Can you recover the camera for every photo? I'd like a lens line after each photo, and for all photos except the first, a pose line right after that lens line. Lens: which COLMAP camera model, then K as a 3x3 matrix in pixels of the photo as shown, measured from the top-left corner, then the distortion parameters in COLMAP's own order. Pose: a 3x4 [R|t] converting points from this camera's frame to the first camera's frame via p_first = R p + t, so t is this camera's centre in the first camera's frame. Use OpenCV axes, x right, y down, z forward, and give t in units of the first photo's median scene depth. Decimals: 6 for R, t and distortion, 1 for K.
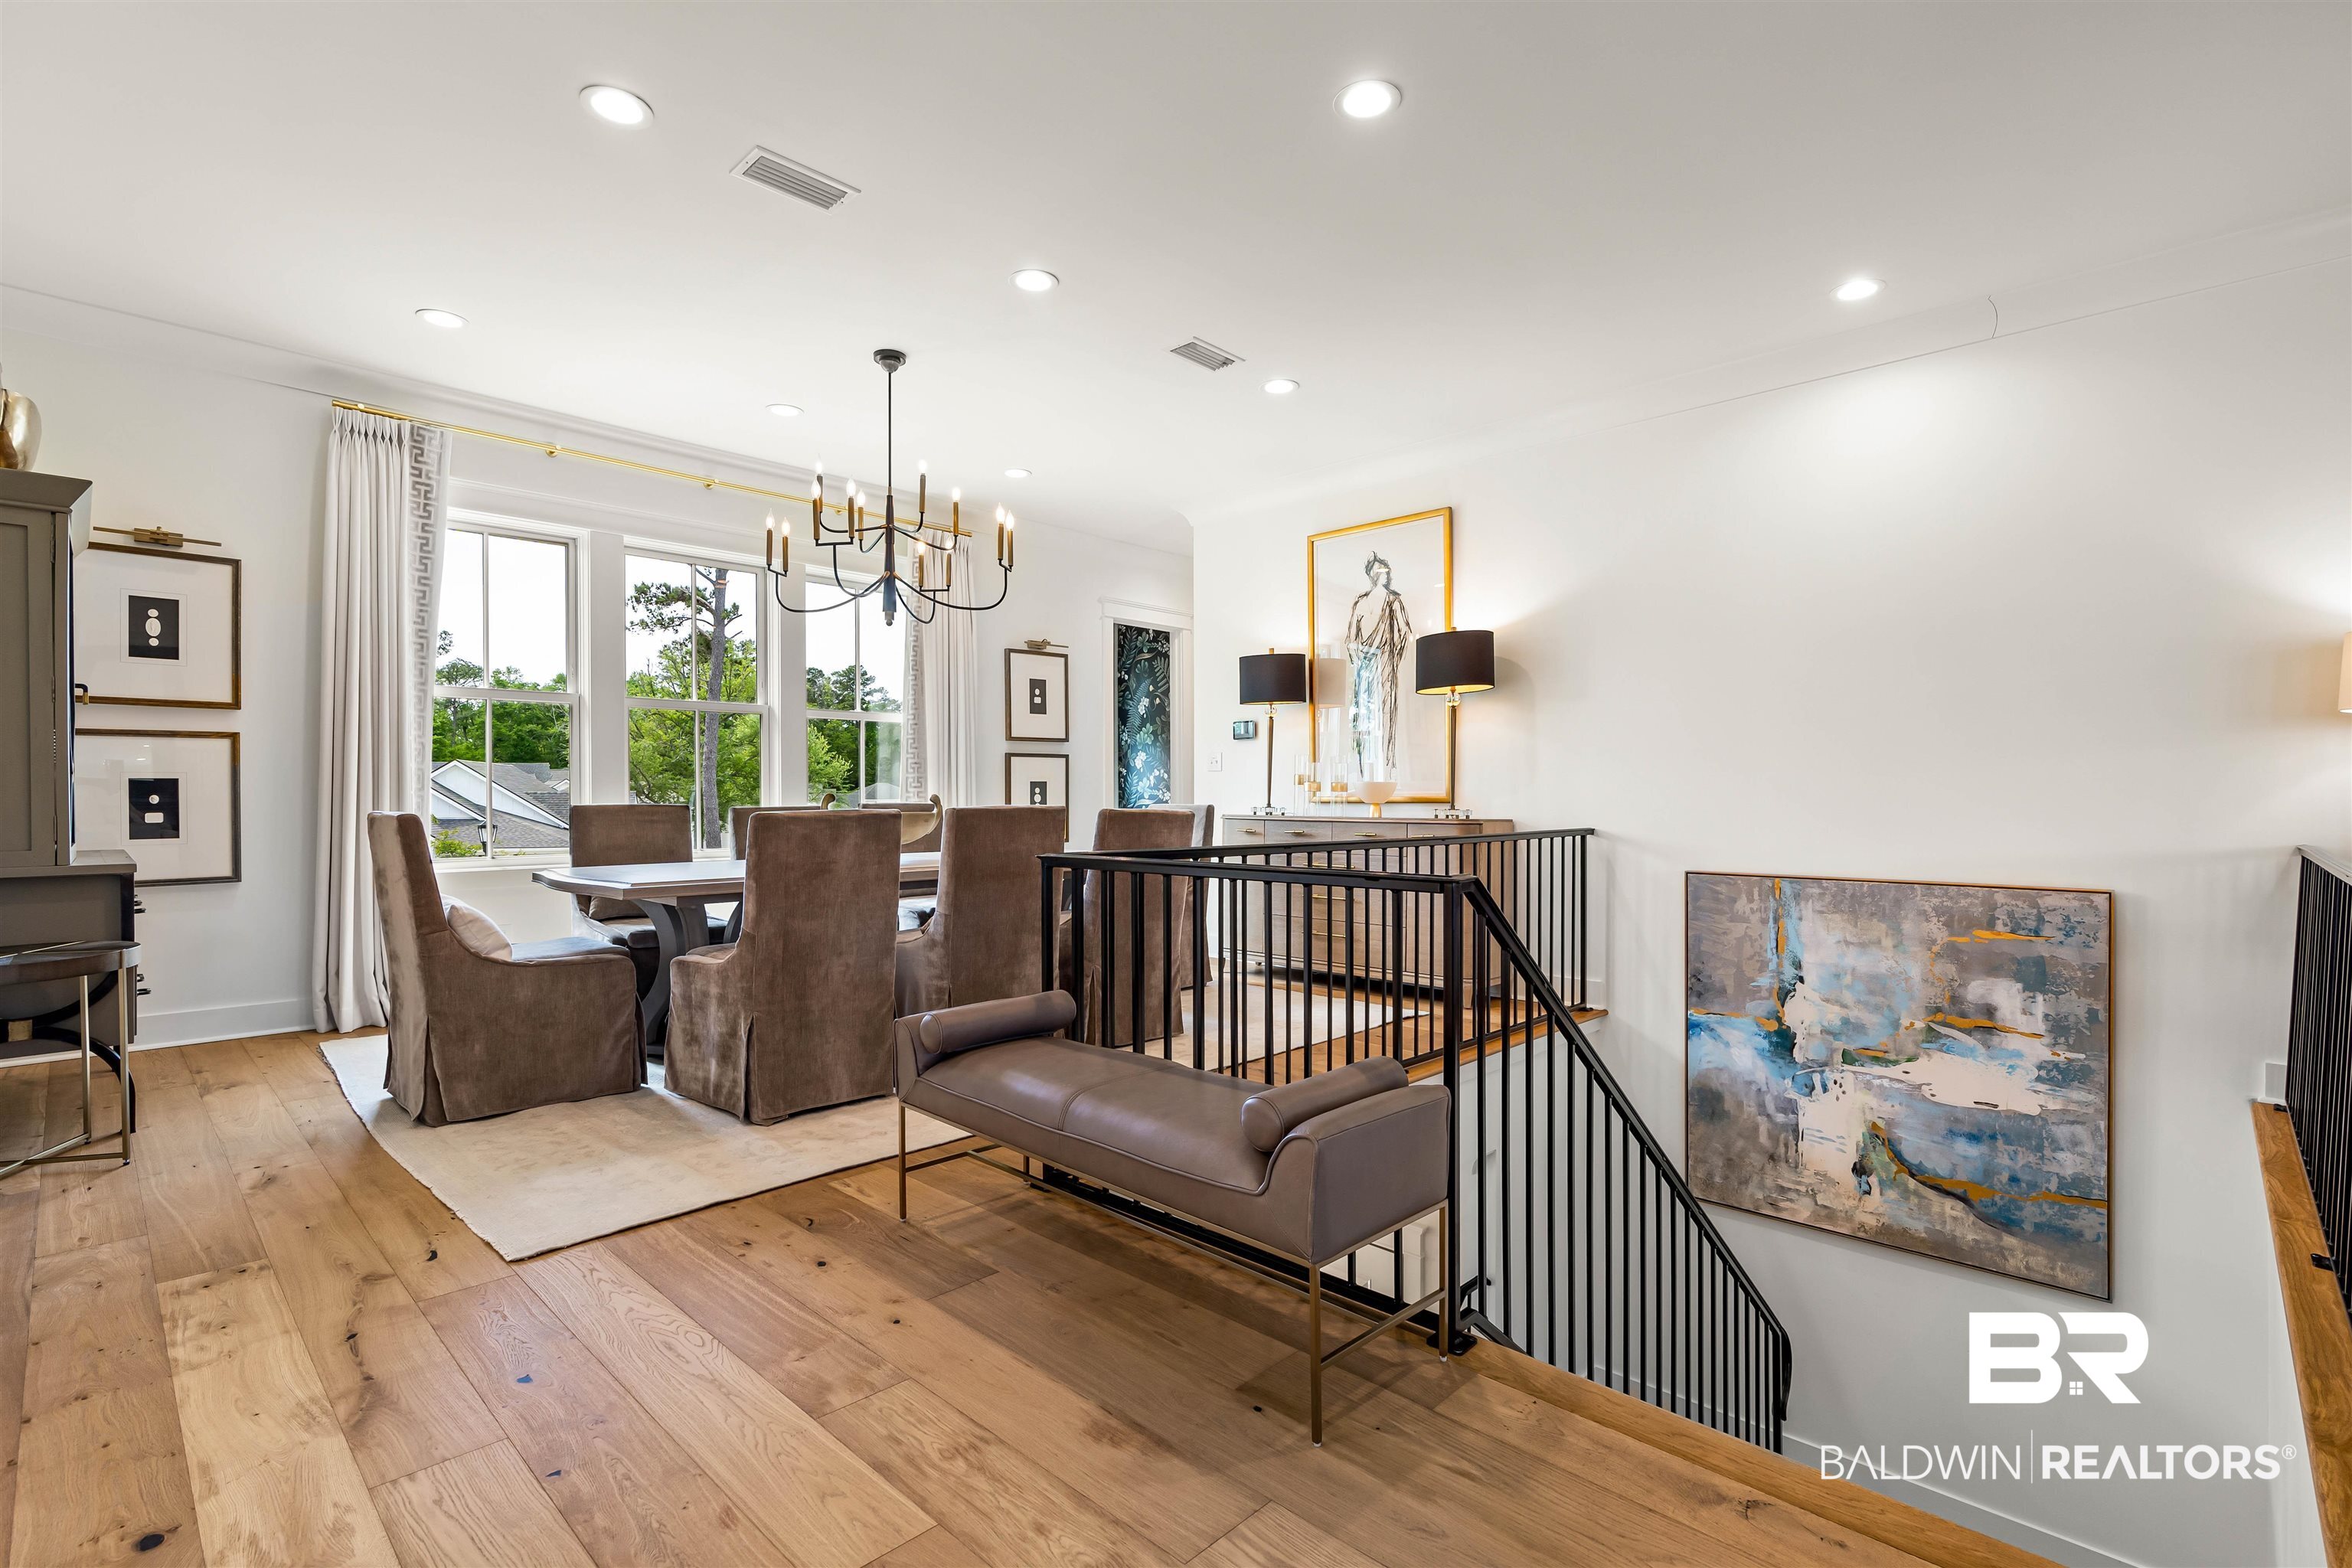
lens RADIAL K [[1086.0, 0, 1176.0], [0, 1086.0, 784.0], [0, 0, 1]] dist [-0.011462, -0.000150]
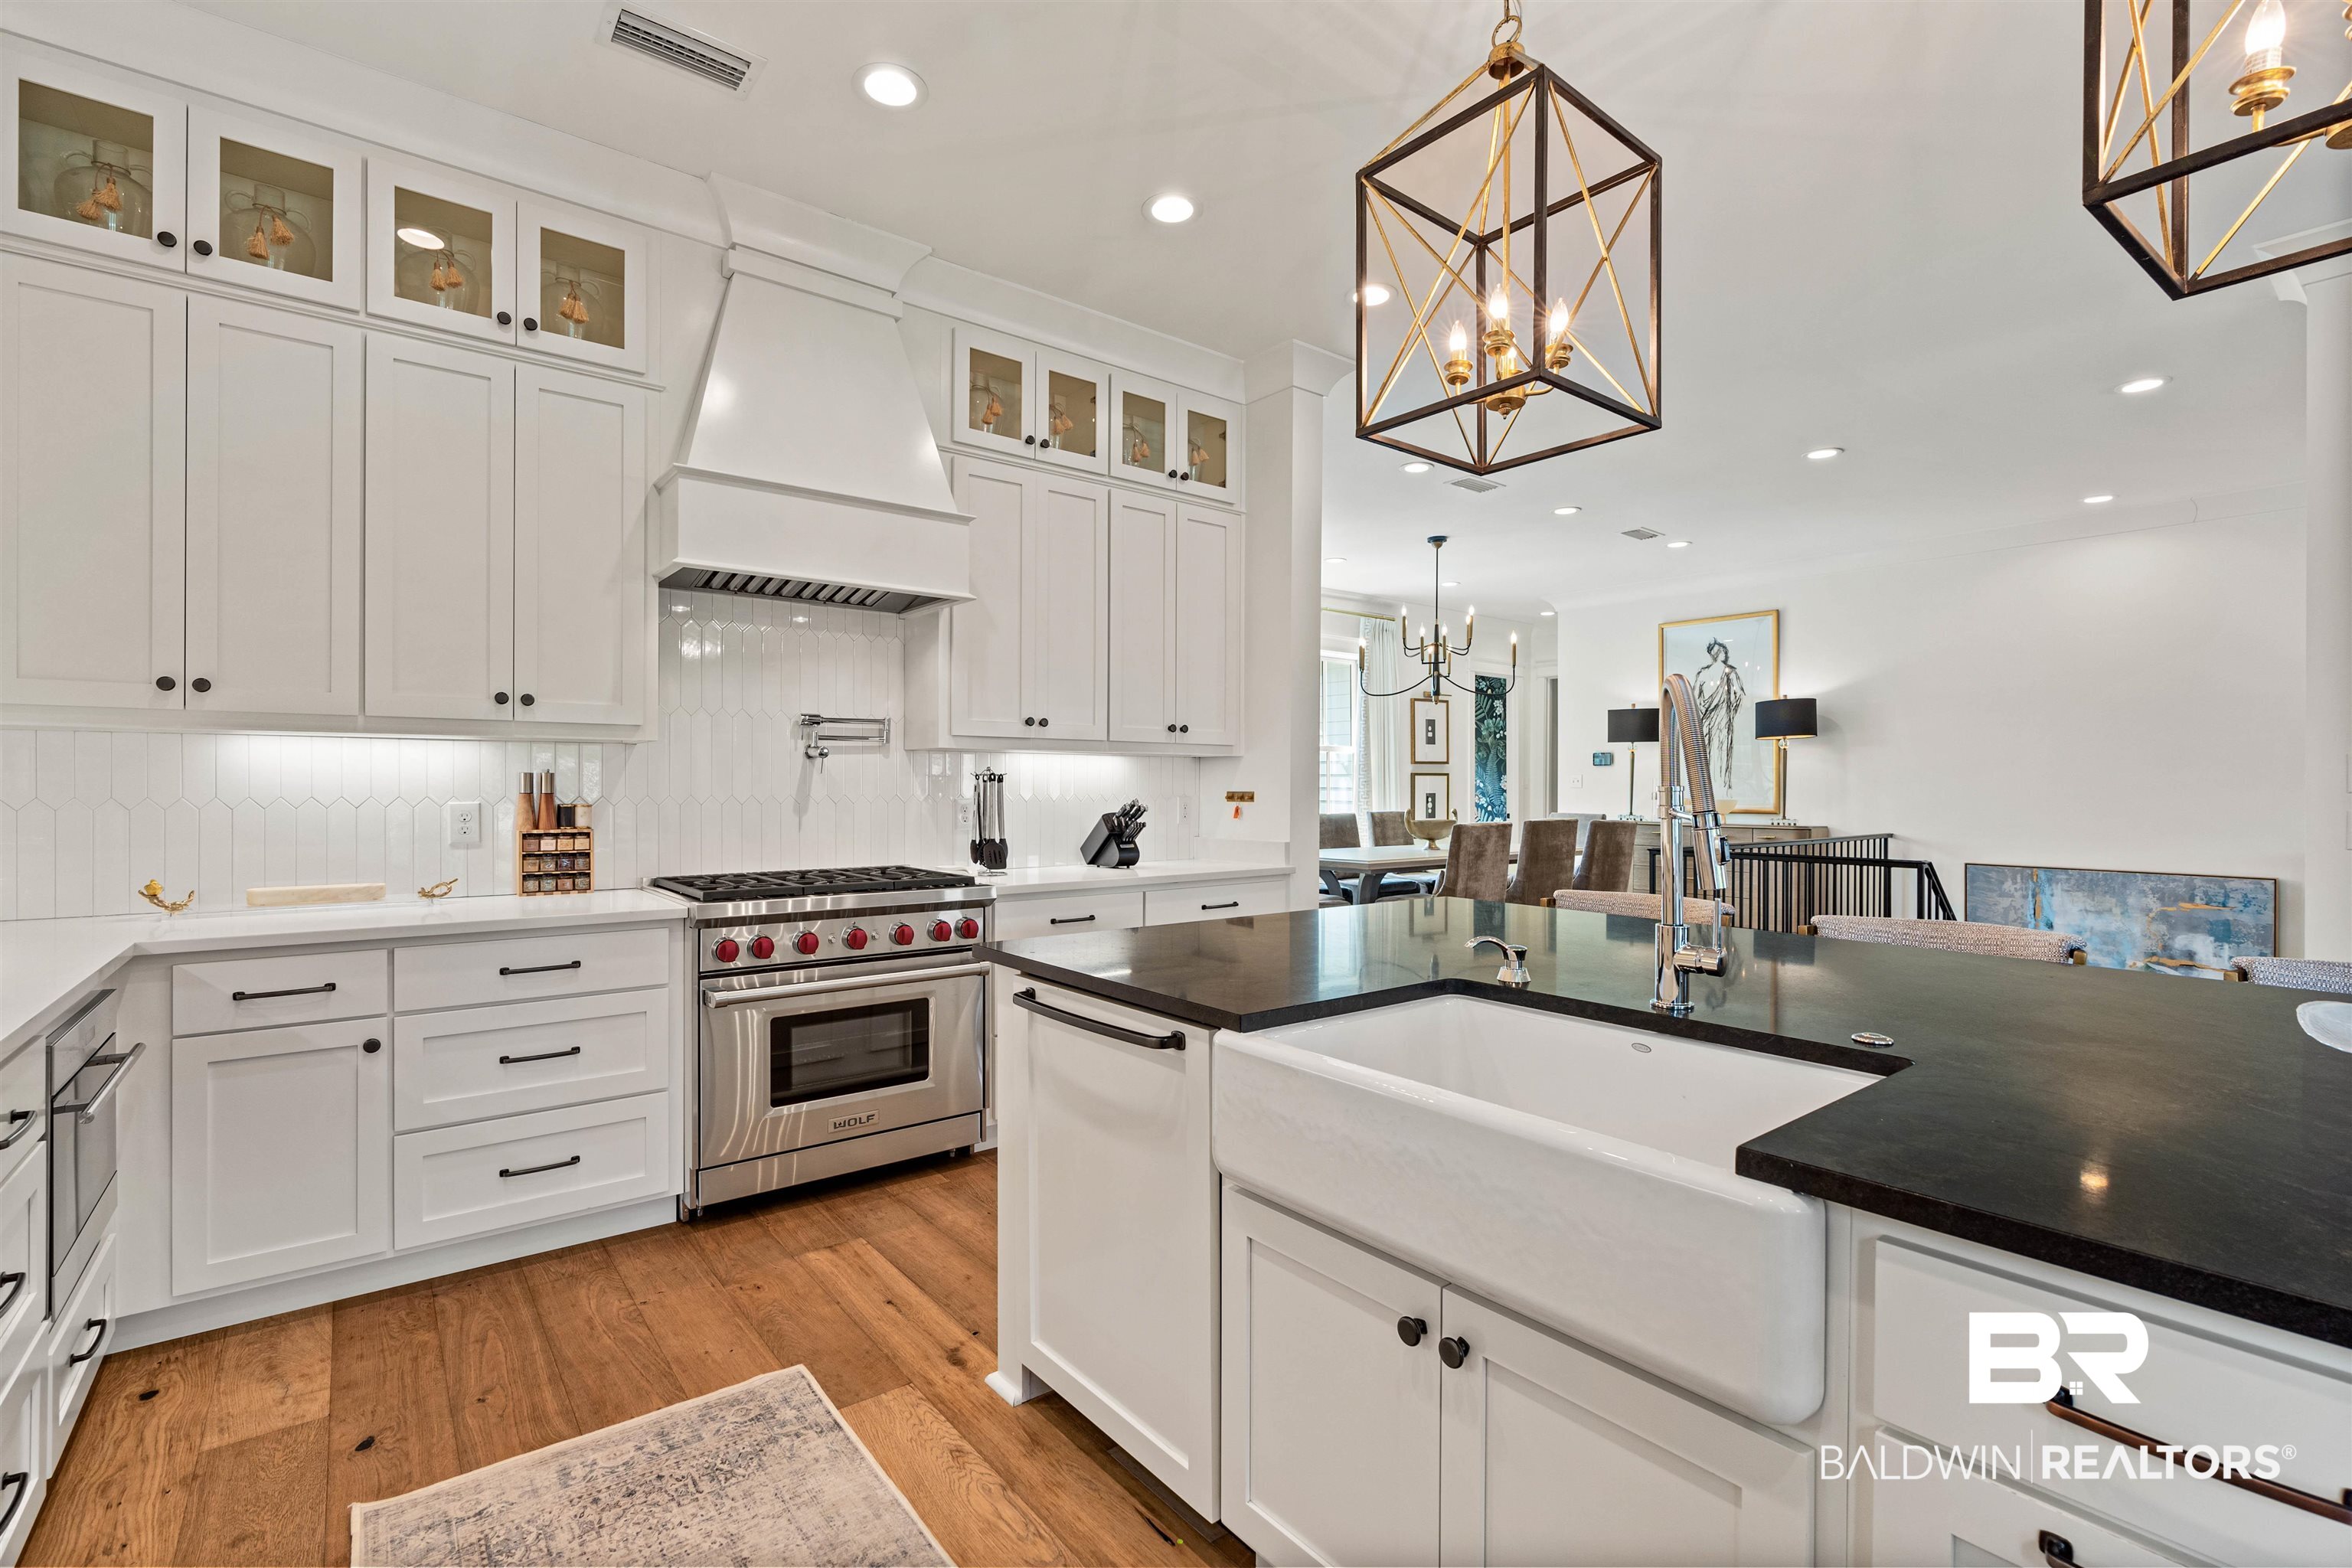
lens RADIAL K [[1056.6, 0, 1181.6], [0, 1056.6, 773.8], [0, 0, 1]] dist [-0.001187, -0.000045]
pose [[0.991530, 0.003728, -0.129824, -0.402248], [-0.004080, 0.999989, -0.002446, -0.033823], [0.129814, 0.002955, 0.991534, -0.571314]]
